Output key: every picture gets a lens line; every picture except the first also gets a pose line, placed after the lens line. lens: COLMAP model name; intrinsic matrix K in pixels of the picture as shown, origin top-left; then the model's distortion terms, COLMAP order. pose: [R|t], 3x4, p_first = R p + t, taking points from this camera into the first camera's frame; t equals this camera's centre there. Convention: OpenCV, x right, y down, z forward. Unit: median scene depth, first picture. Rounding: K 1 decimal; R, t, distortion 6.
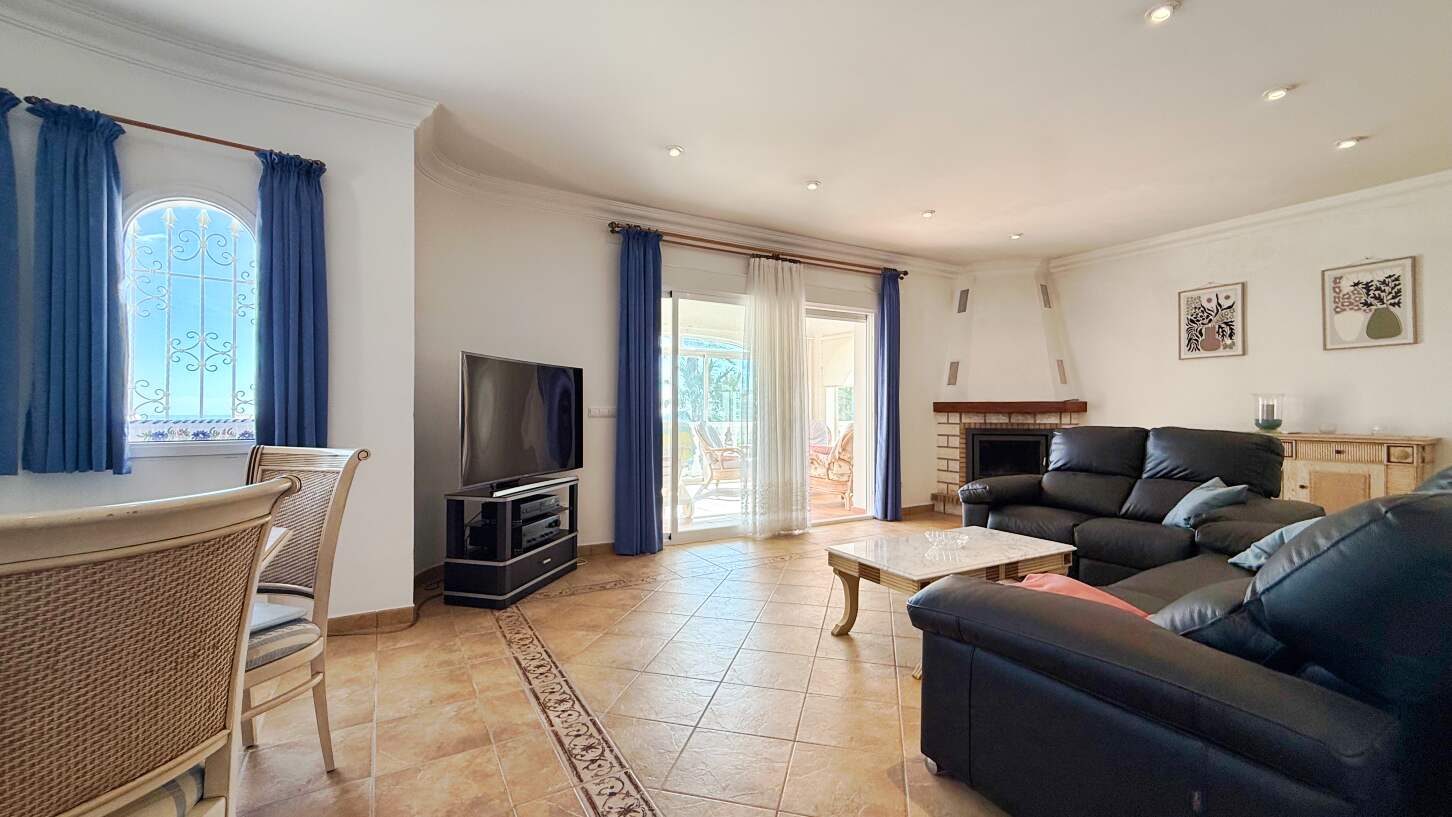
lens RADIAL K [[594.1, 0, 723.1], [0, 594.1, 399.5], [0, 0, 1]] dist [-0.001778, -0.000371]
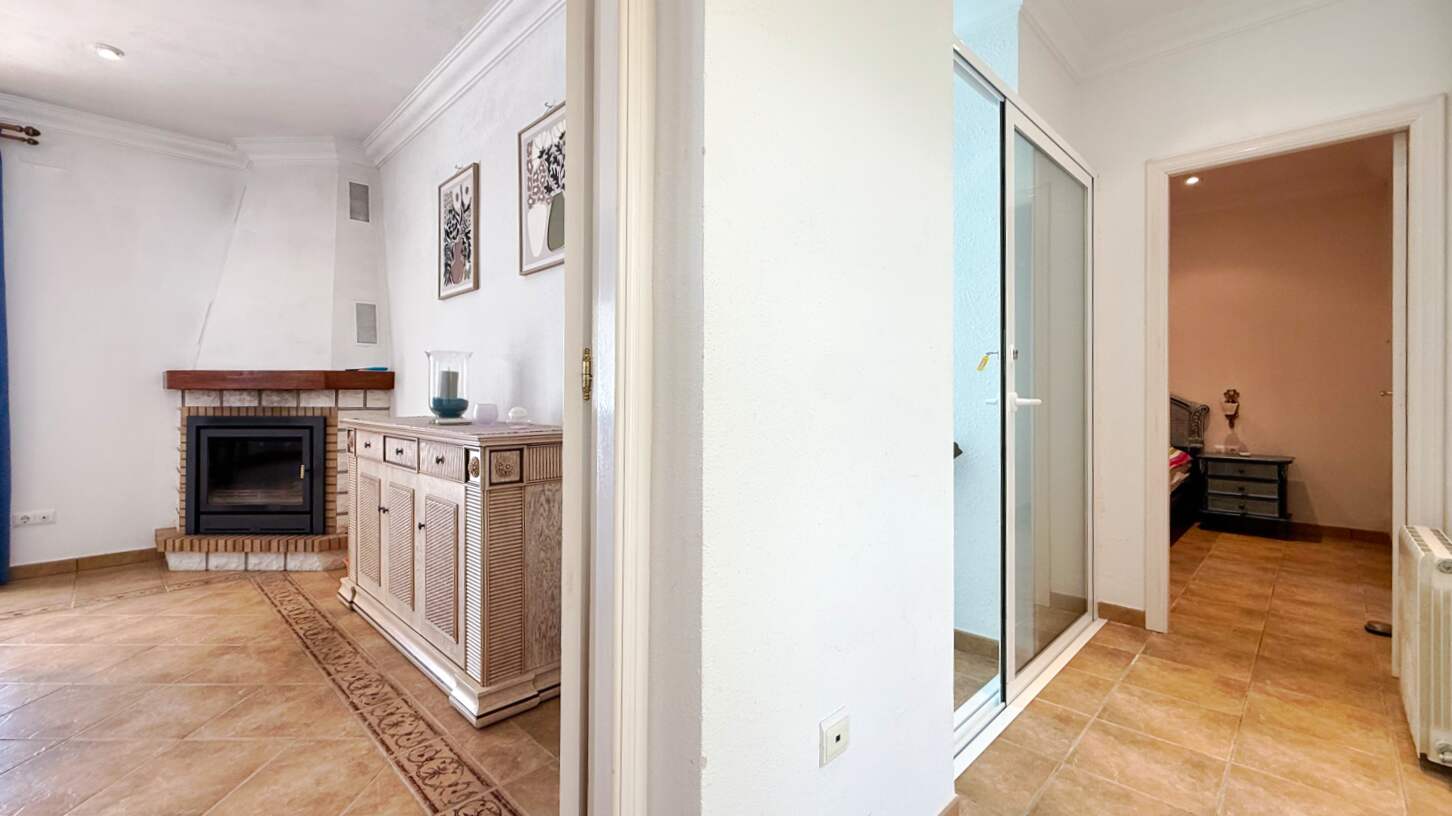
lens RADIAL K [[594.1, 0, 757.8], [0, 594.1, 384.1], [0, 0, 1]] dist [-0.001778, -0.000371]
pose [[0.959047, 0.004369, 0.283214, 0.794080], [-0.004684, 0.999989, 0.000434, 0.014259], [-0.283209, -0.001743, 0.959057, 0.294022]]
